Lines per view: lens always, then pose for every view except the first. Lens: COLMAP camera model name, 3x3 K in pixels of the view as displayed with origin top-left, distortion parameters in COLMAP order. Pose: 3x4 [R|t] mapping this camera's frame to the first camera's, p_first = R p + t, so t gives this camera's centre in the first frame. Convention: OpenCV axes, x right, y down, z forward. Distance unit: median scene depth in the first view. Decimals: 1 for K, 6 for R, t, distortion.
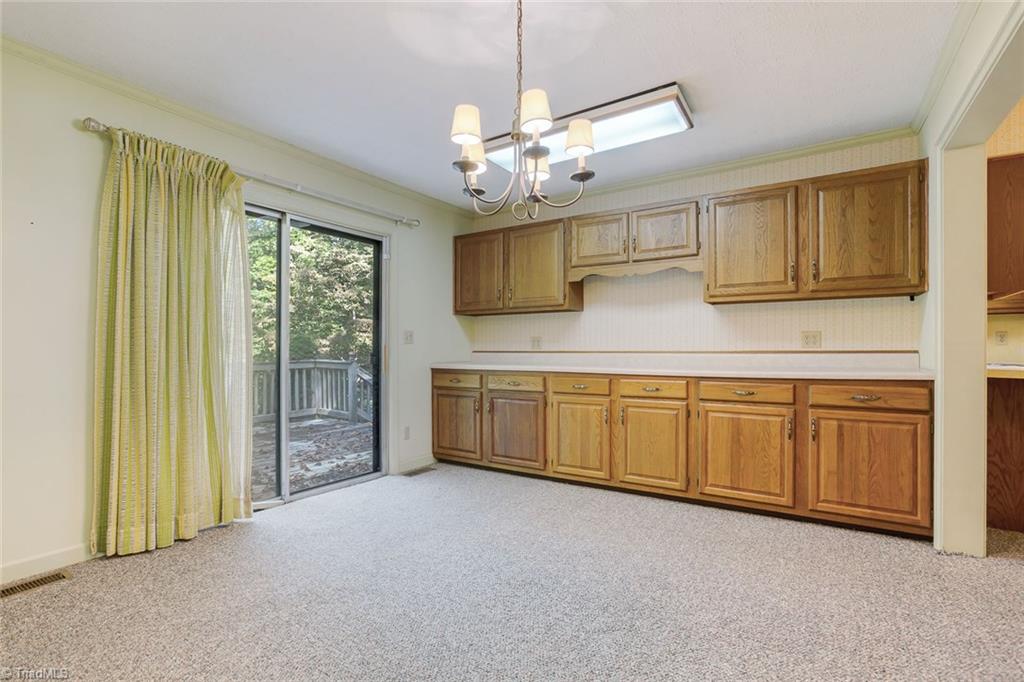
lens RADIAL K [[479.4, 0, 509.9], [0, 479.4, 339.7], [0, 0, 1]] dist [-0.049589, 0.023186]
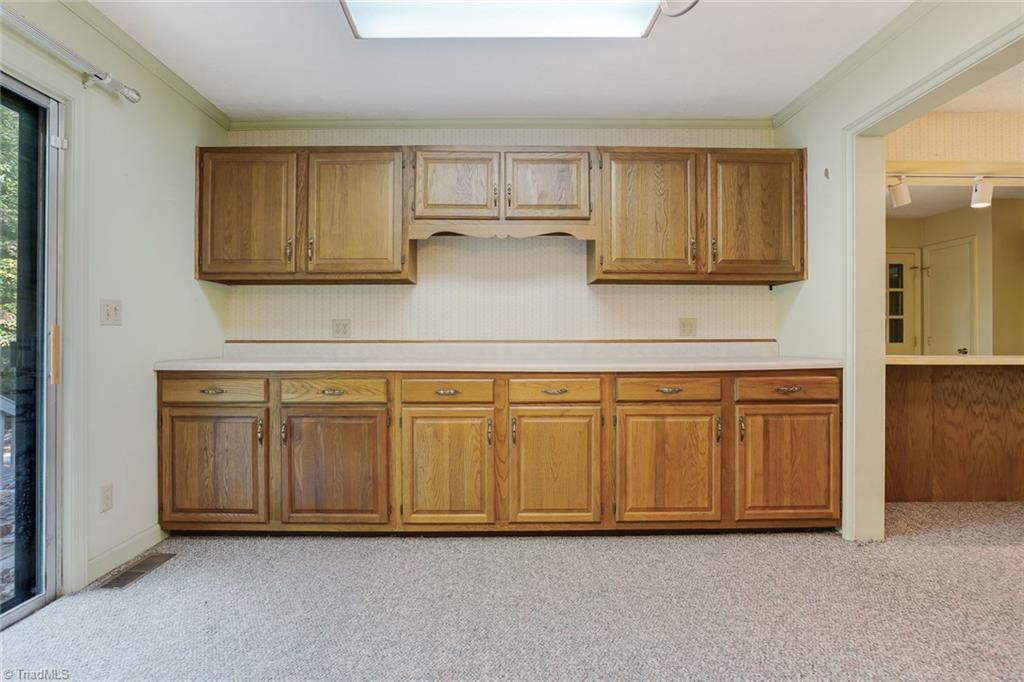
lens RADIAL K [[479.4, 0, 509.9], [0, 479.4, 339.7], [0, 0, 1]] dist [-0.049589, 0.023186]
pose [[0.831295, 0.004890, 0.555809, -0.160218], [-0.010733, 0.999916, 0.007256, 0.019587], [-0.555727, -0.011997, 0.831278, 0.406346]]
